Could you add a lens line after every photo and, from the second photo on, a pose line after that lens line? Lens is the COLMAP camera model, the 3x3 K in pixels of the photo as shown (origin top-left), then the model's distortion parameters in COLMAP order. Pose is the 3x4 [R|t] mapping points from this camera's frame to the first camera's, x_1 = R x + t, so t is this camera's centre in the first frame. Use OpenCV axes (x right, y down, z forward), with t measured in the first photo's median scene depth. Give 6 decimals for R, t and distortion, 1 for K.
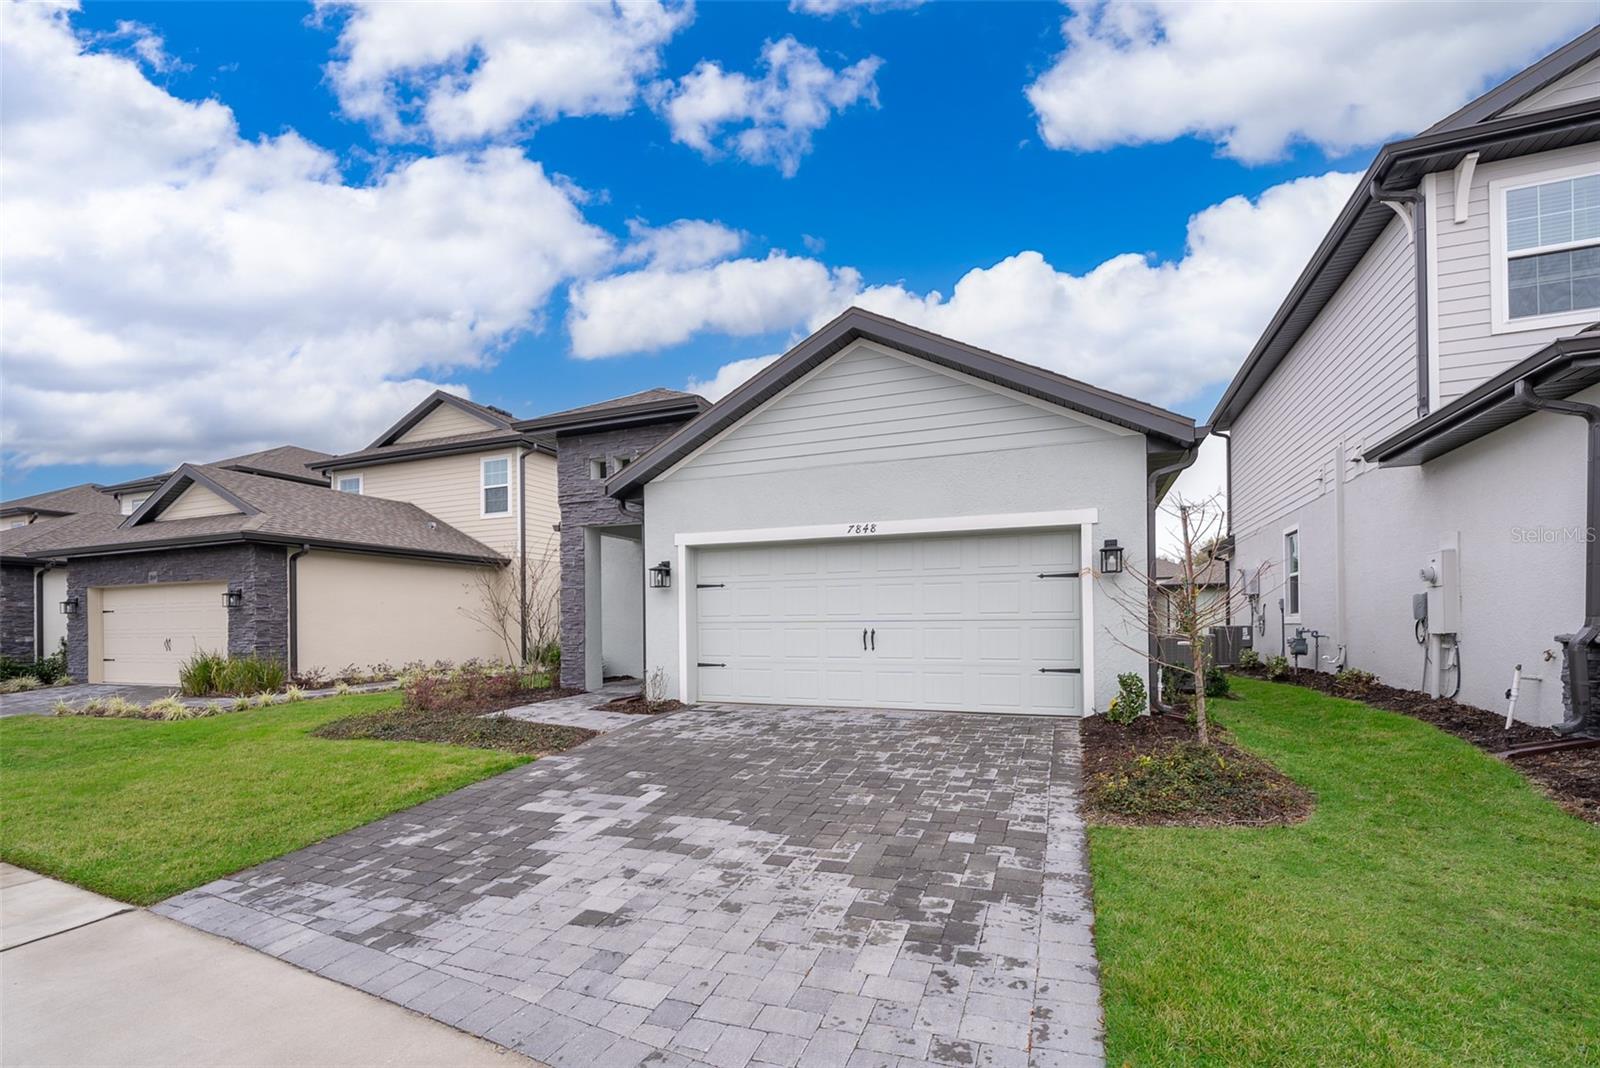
lens RADIAL K [[662.7, 0, 801.4], [0, 662.7, 540.6], [0, 0, 1]] dist [-0.003950, 0.000850]
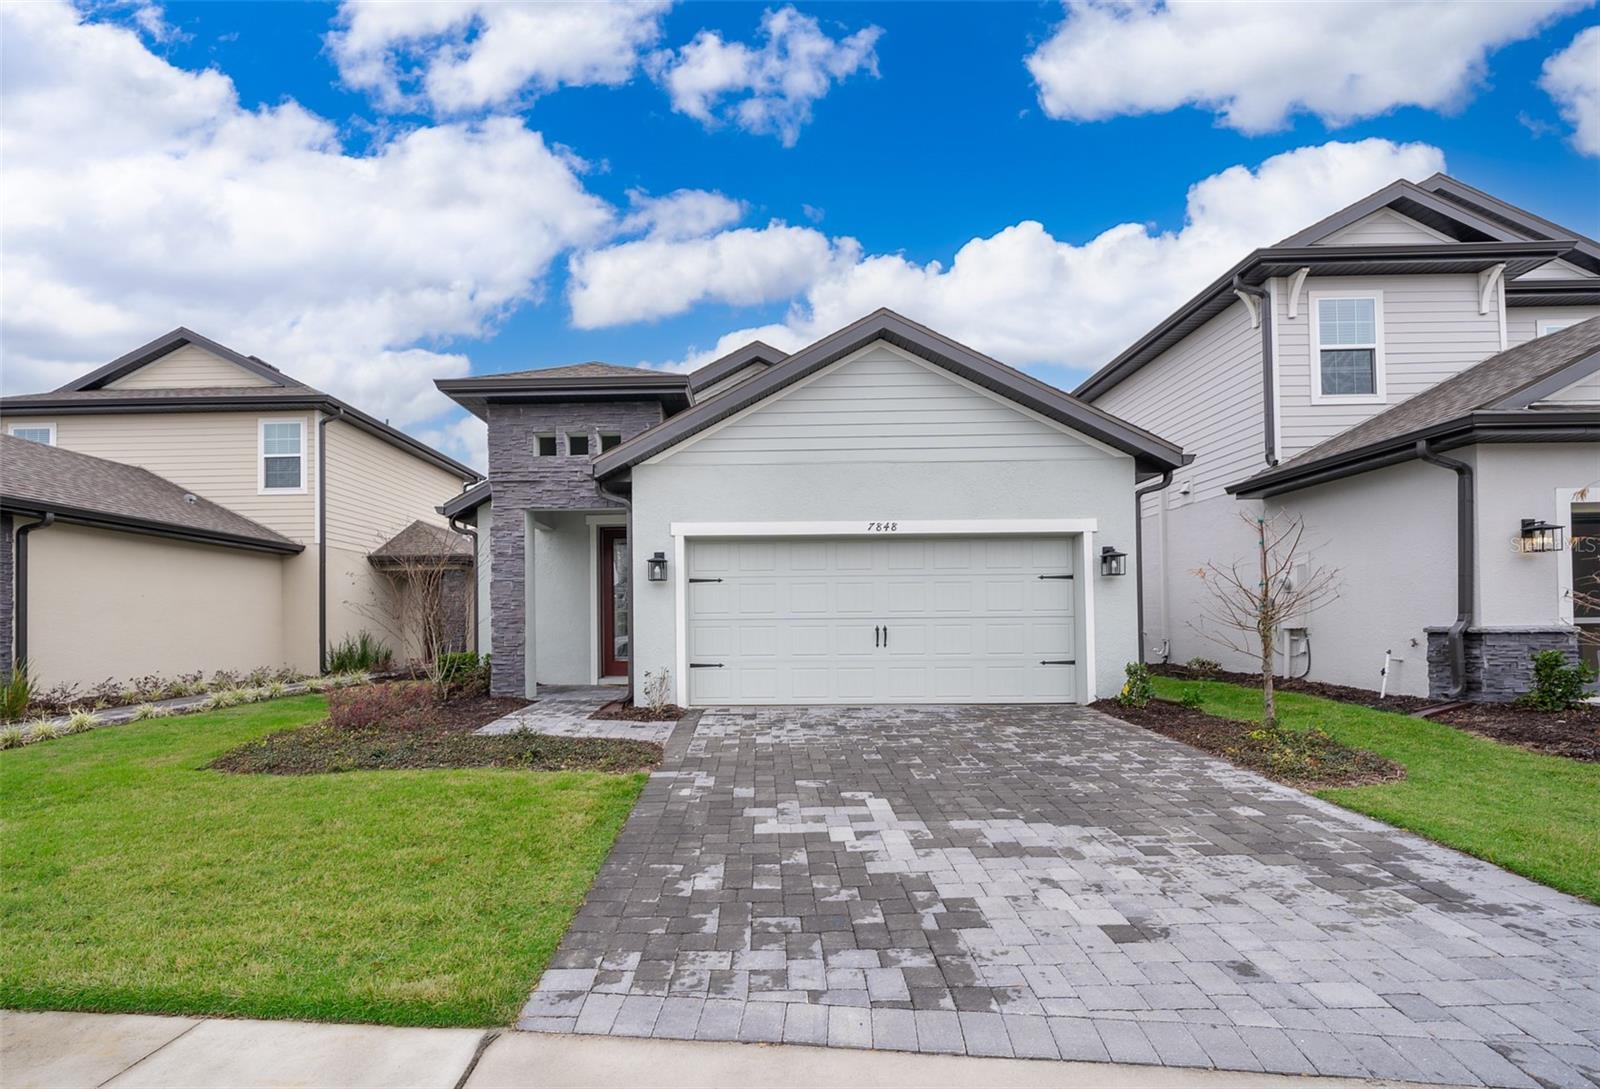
lens RADIAL K [[652.6, 0, 799.6], [0, 652.6, 534.5], [0, 0, 1]] dist [-0.001796, -0.000148]
pose [[0.942681, 0.044889, 0.330662, -0.322817], [-0.039844, 0.998963, -0.022021, 0.018921], [-0.331308, 0.007584, 0.943492, 0.091042]]
